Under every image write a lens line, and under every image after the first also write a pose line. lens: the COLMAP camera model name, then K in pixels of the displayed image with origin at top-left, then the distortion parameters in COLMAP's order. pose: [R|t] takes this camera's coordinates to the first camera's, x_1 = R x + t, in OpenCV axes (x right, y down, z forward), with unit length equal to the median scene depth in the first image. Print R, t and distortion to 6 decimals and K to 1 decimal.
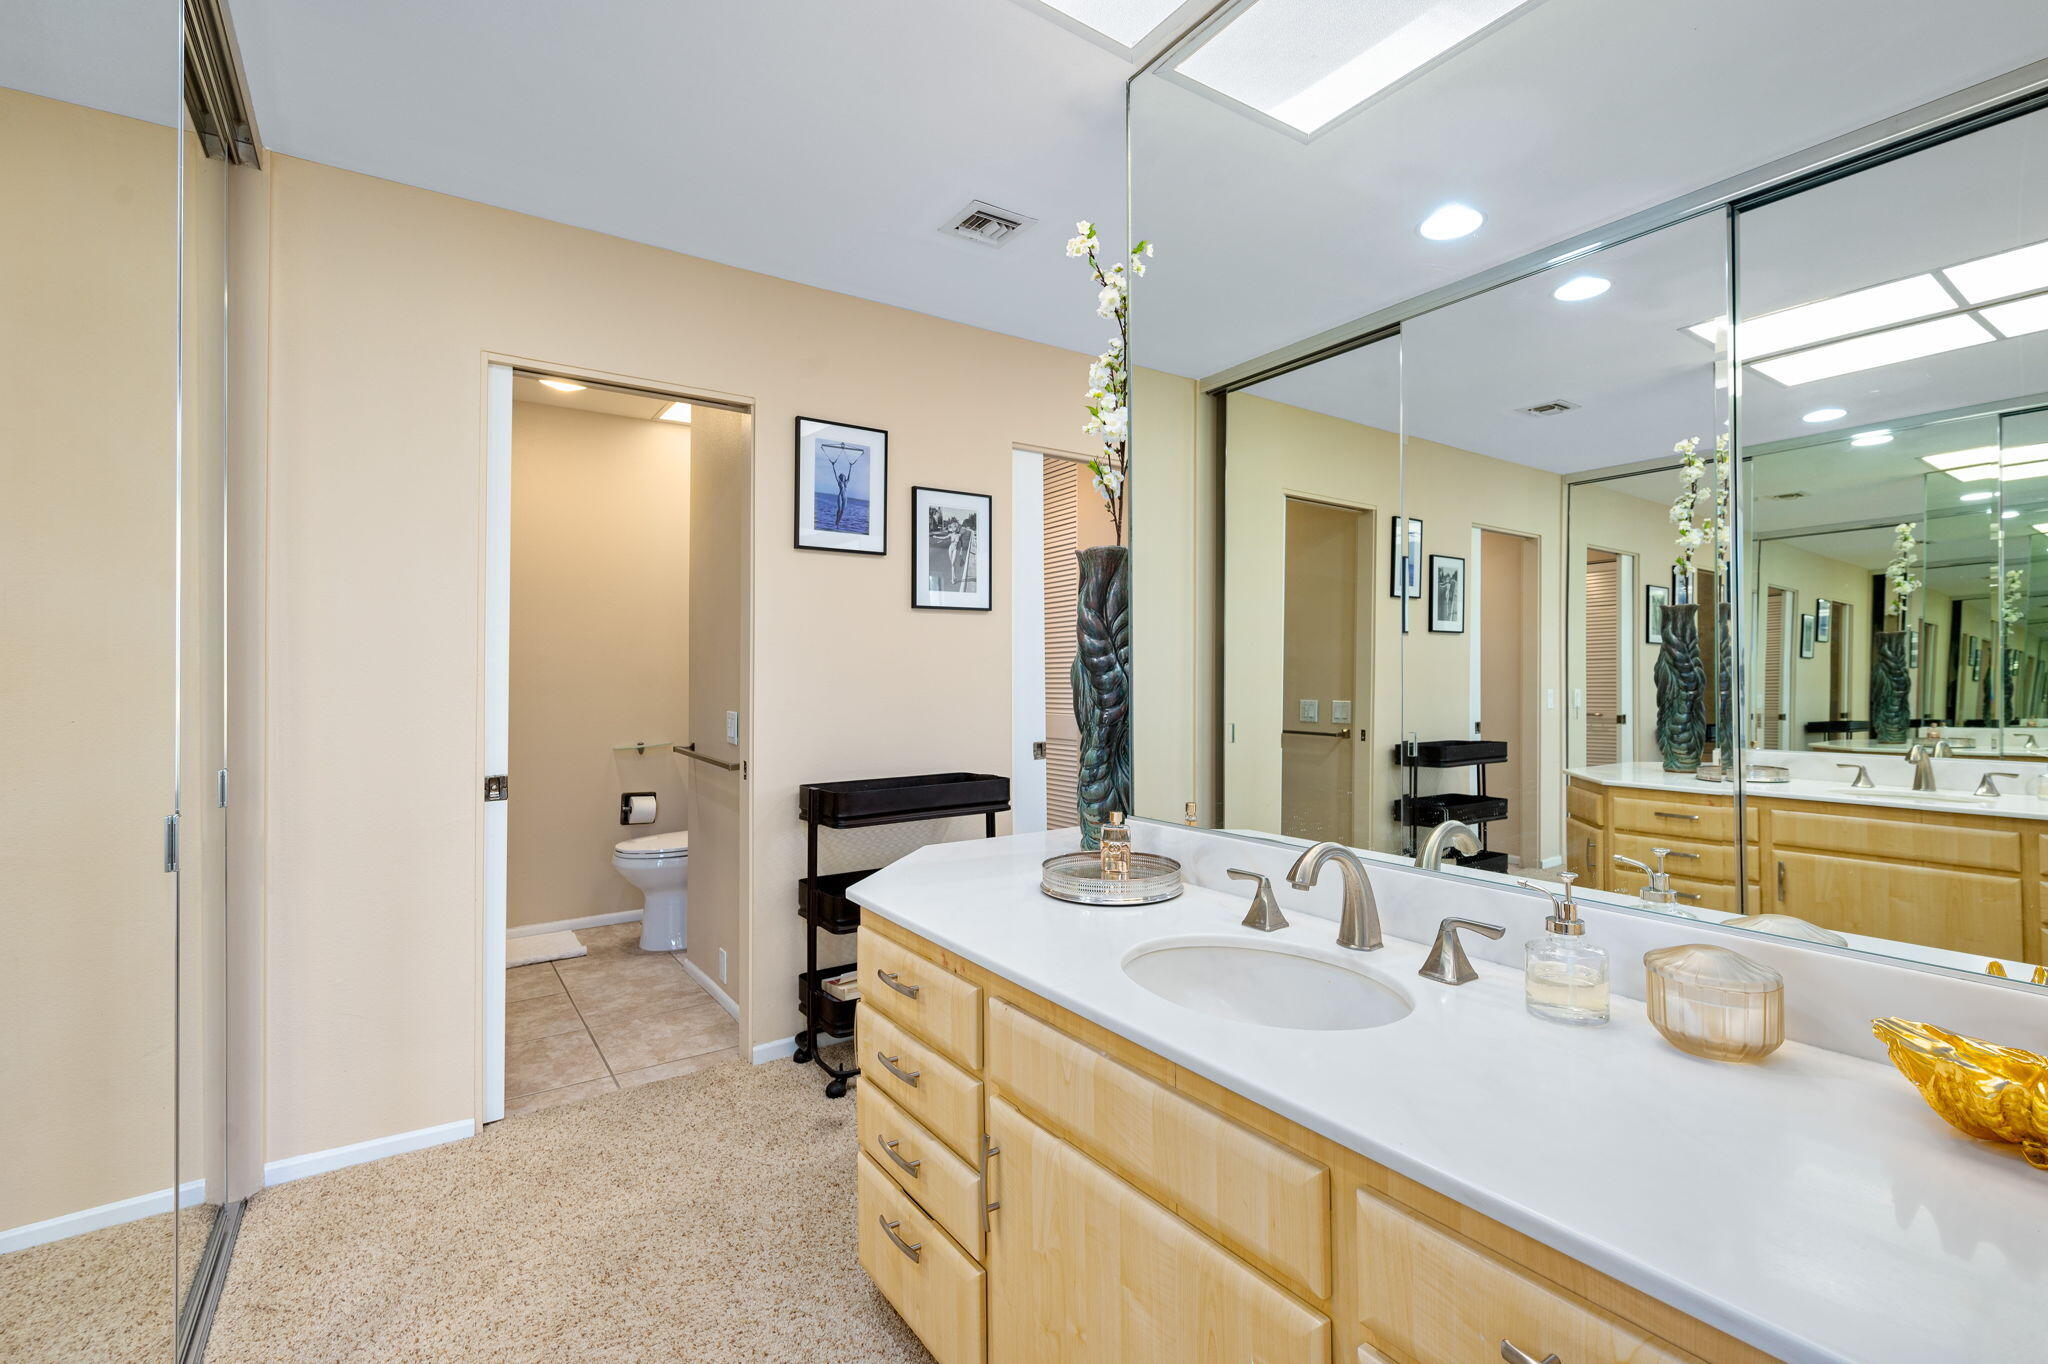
lens RADIAL K [[918.7, 0, 1029.8], [0, 918.7, 647.5], [0, 0, 1]] dist [0.025571, 0.000090]
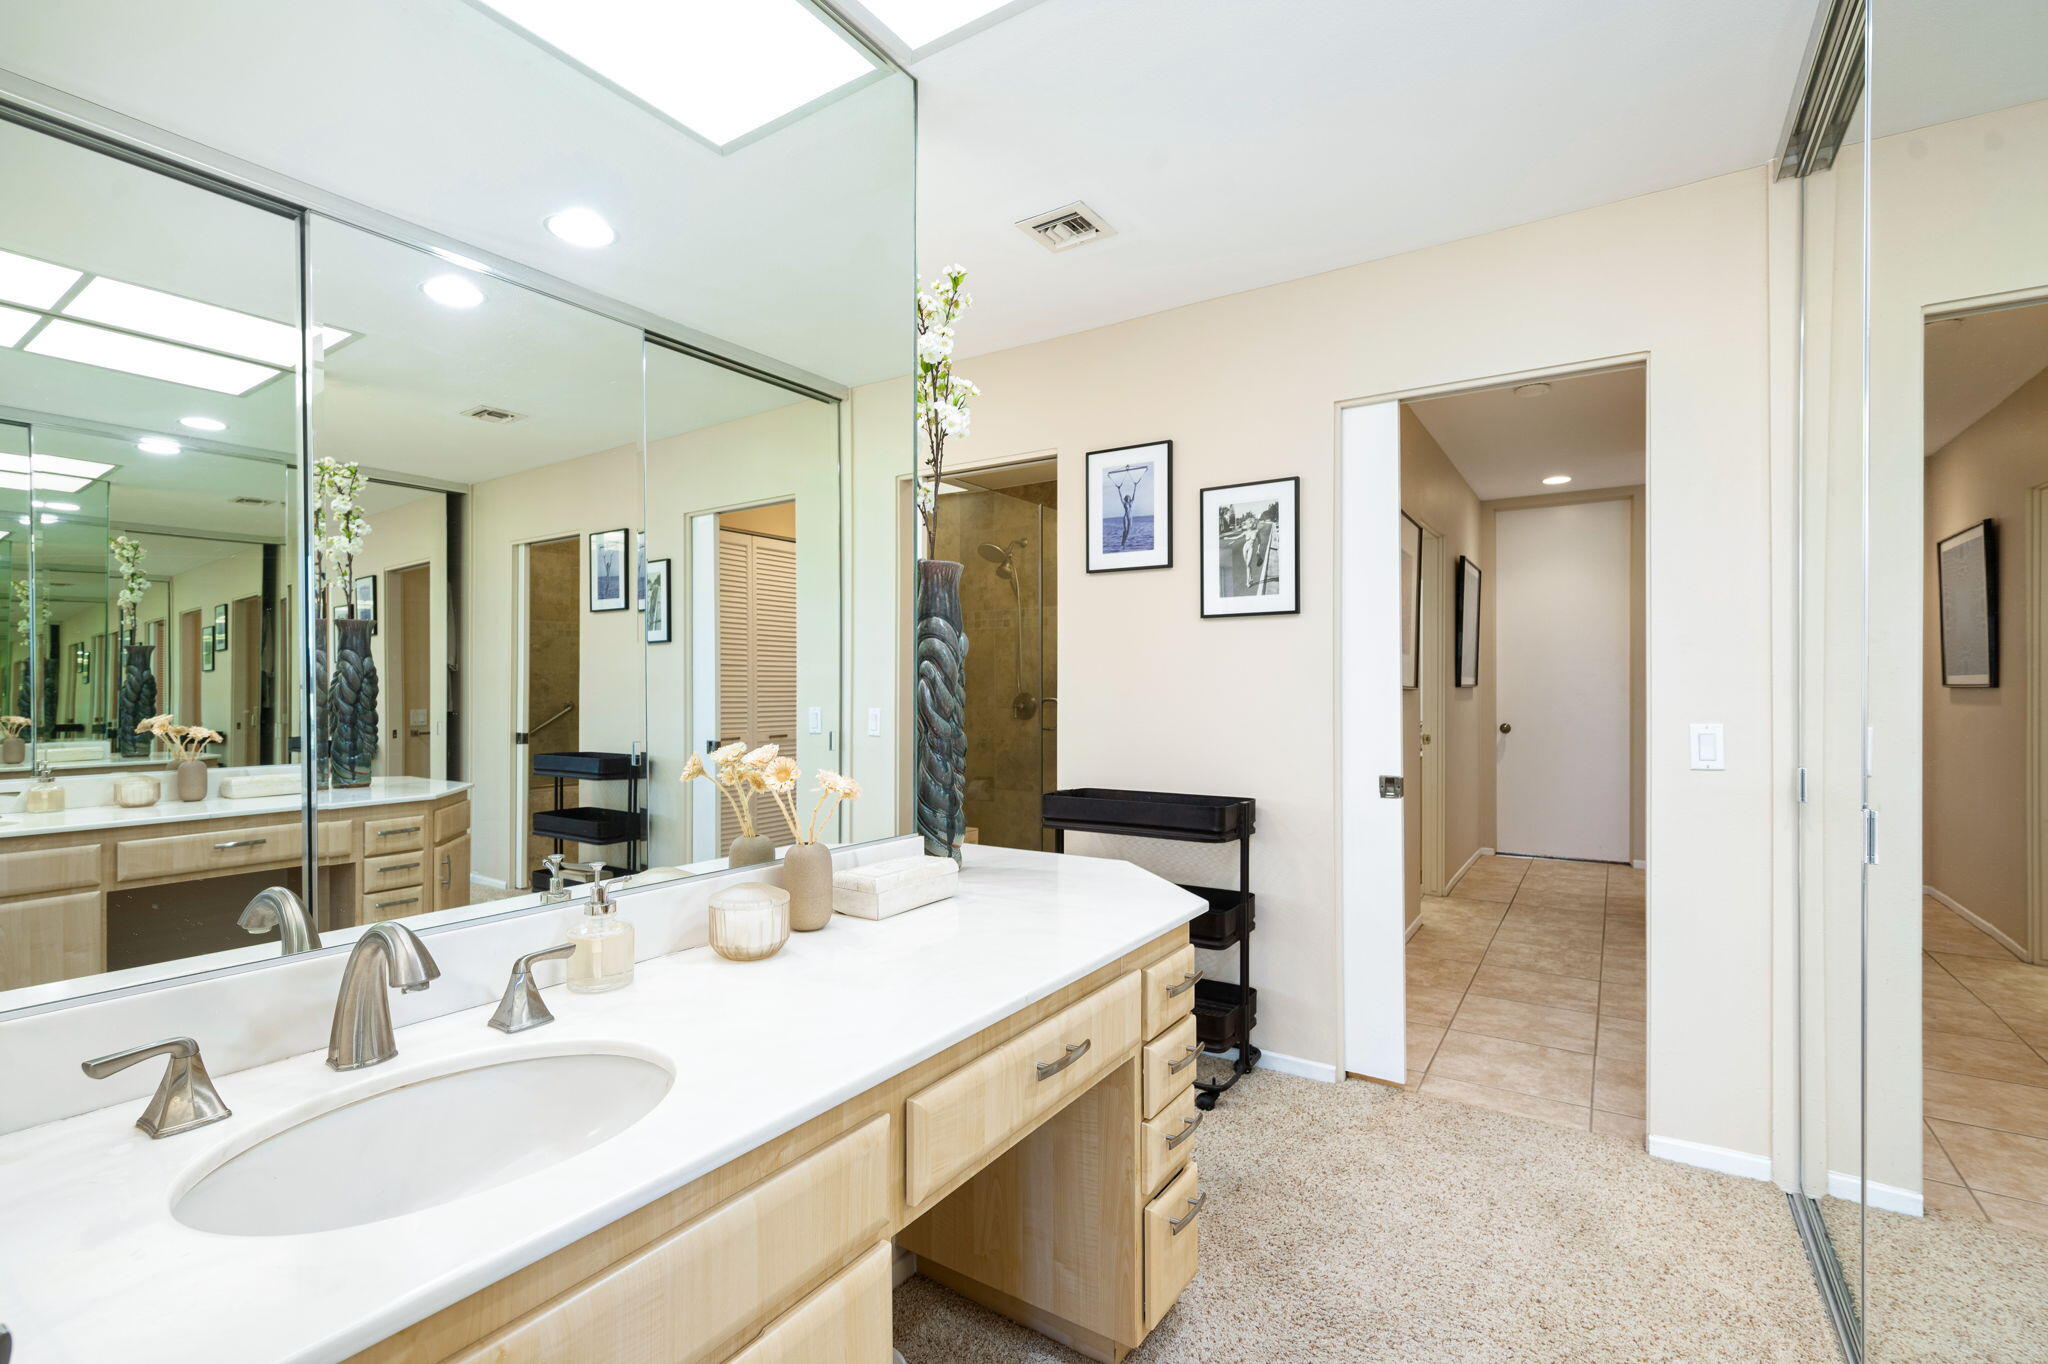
lens RADIAL K [[906.2, 0, 1024.0], [0, 906.2, 682.0], [0, 0, 1]] dist [-0.003051, 0.000211]
pose [[0.371922, 0.001033, -0.928264, 0.662399], [0.023211, 0.999676, 0.010413, 0.009078], [0.927974, -0.025419, 0.371777, 0.471632]]
